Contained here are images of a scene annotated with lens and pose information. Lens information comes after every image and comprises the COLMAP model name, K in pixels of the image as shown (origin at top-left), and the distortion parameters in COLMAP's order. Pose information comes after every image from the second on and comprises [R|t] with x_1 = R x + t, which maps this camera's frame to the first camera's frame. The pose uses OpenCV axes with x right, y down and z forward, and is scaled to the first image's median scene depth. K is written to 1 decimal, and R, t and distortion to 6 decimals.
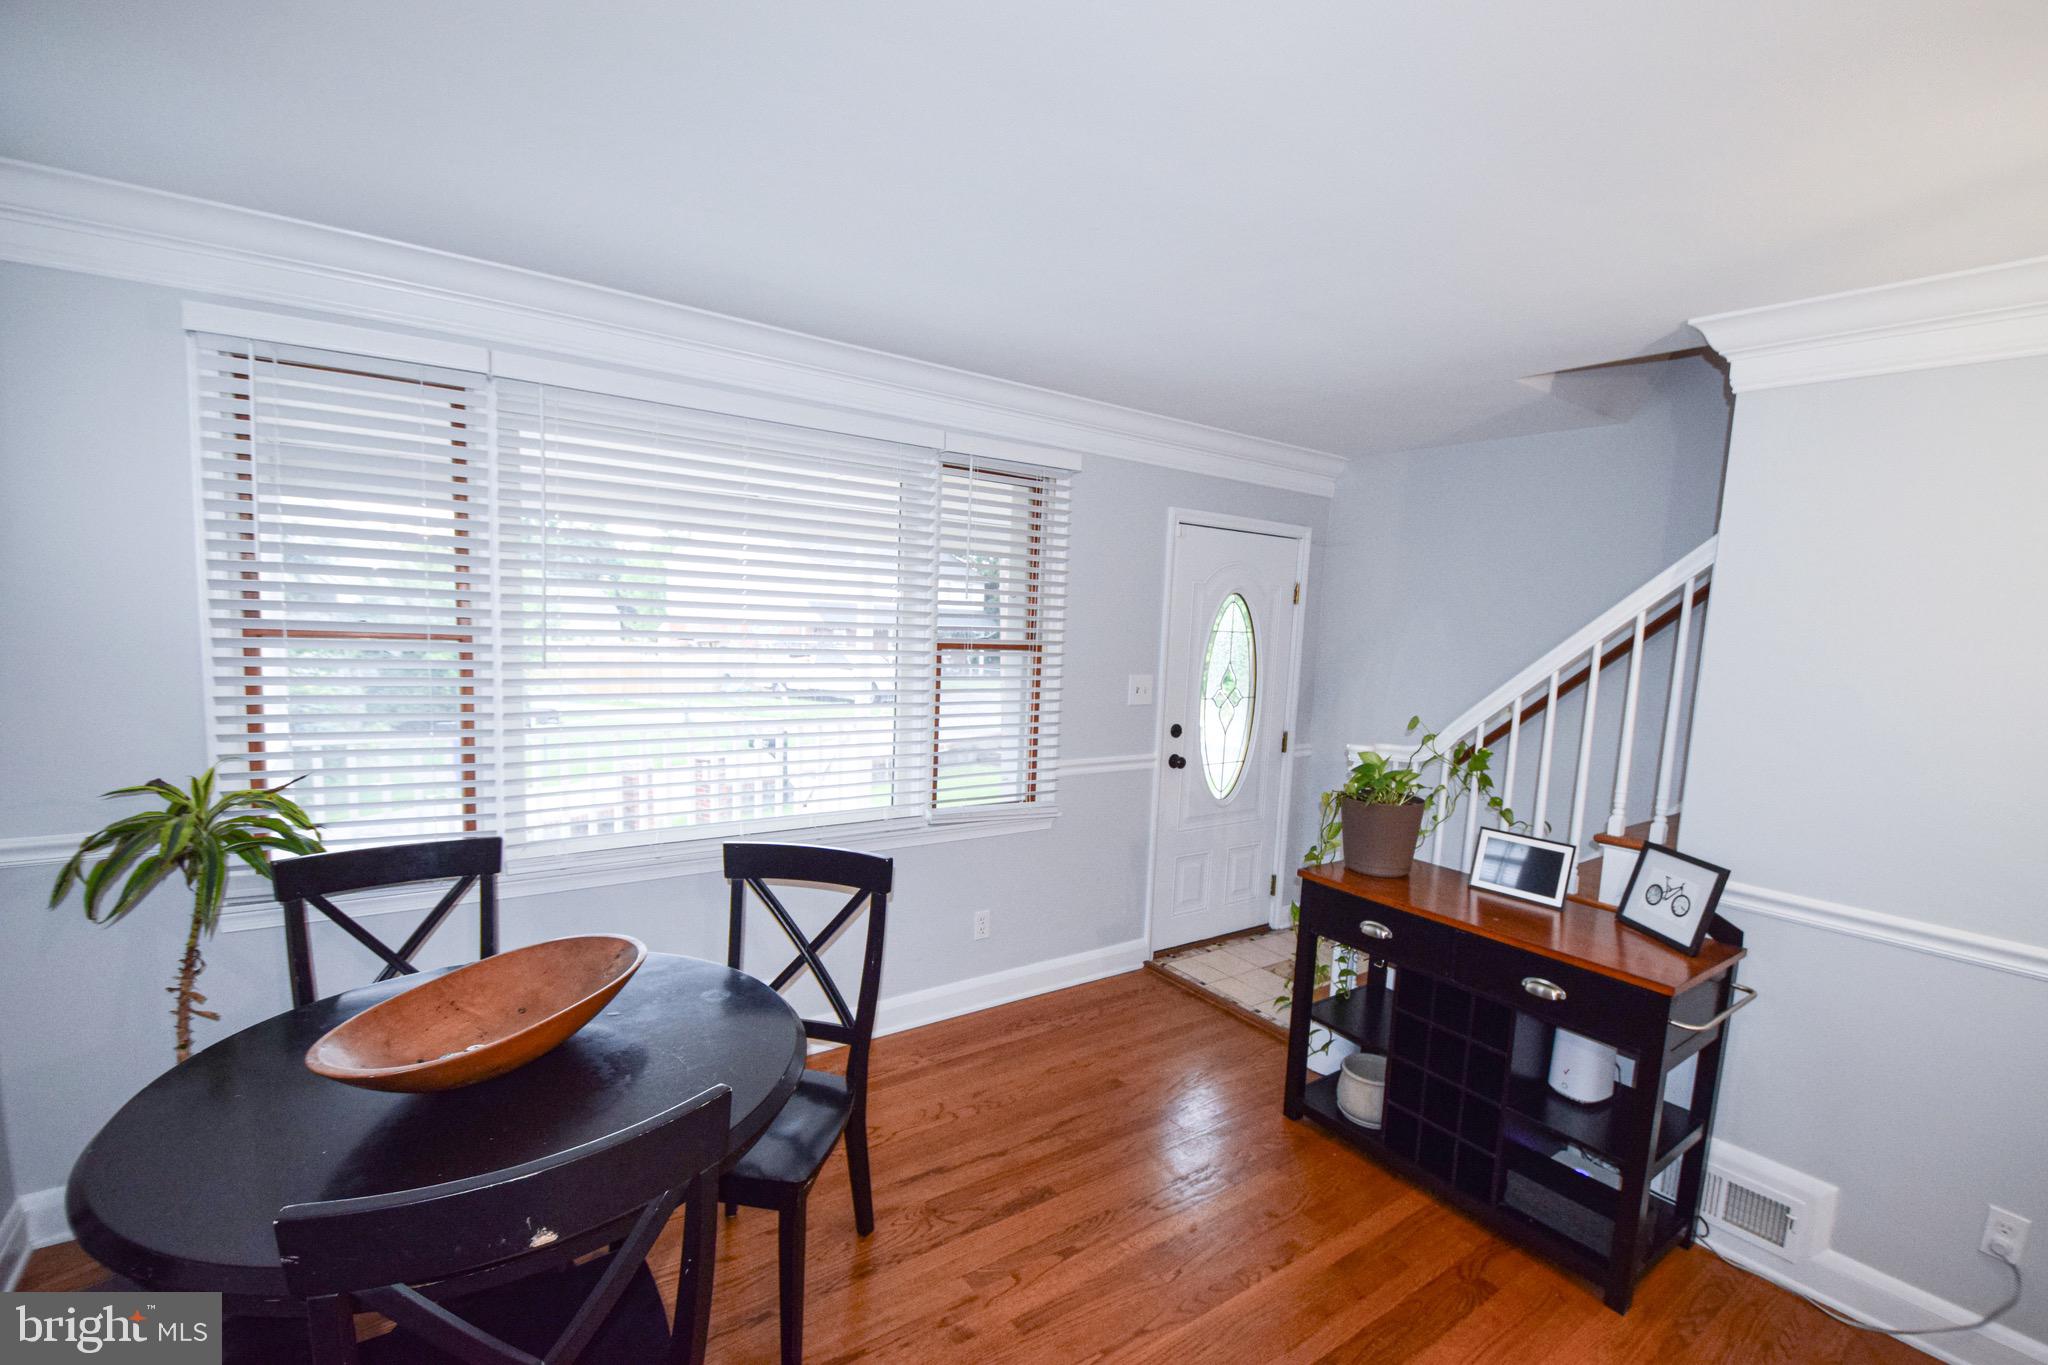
lens RADIAL K [[907.2, 0, 1055.3], [0, 907.2, 718.6], [0, 0, 1]] dist [0.024645, -0.027078]
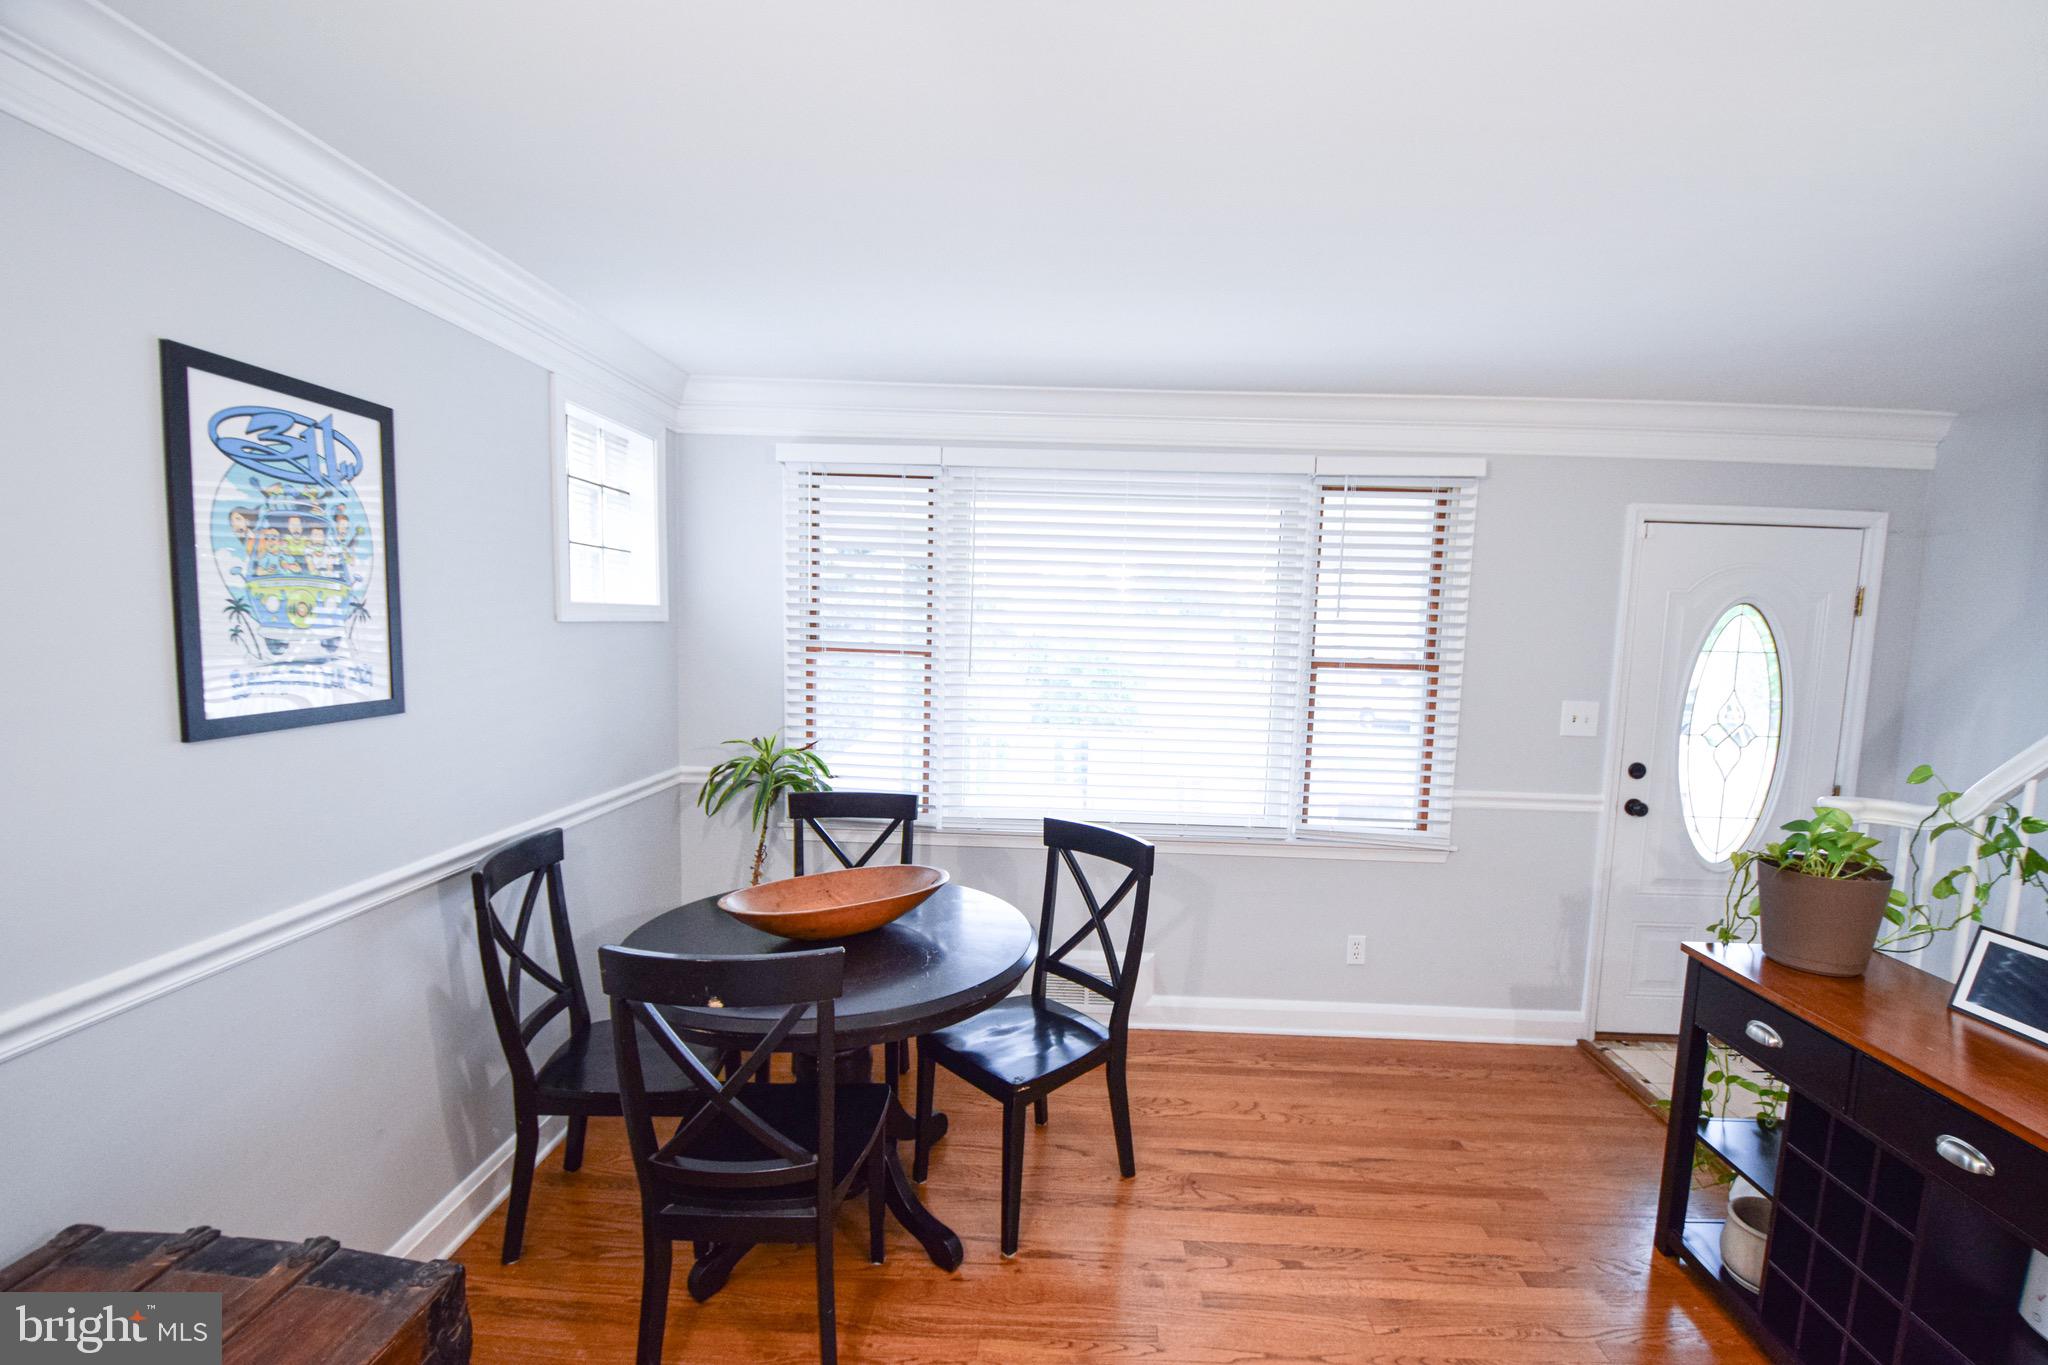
lens RADIAL K [[907.2, 0, 1055.3], [0, 907.2, 718.6], [0, 0, 1]] dist [0.024645, -0.027078]
pose [[0.789991, 0.042144, -0.611668, 0.307619], [-0.062772, 0.997952, -0.012314, 0.013288], [0.609896, 0.048123, 0.791019, 0.017973]]
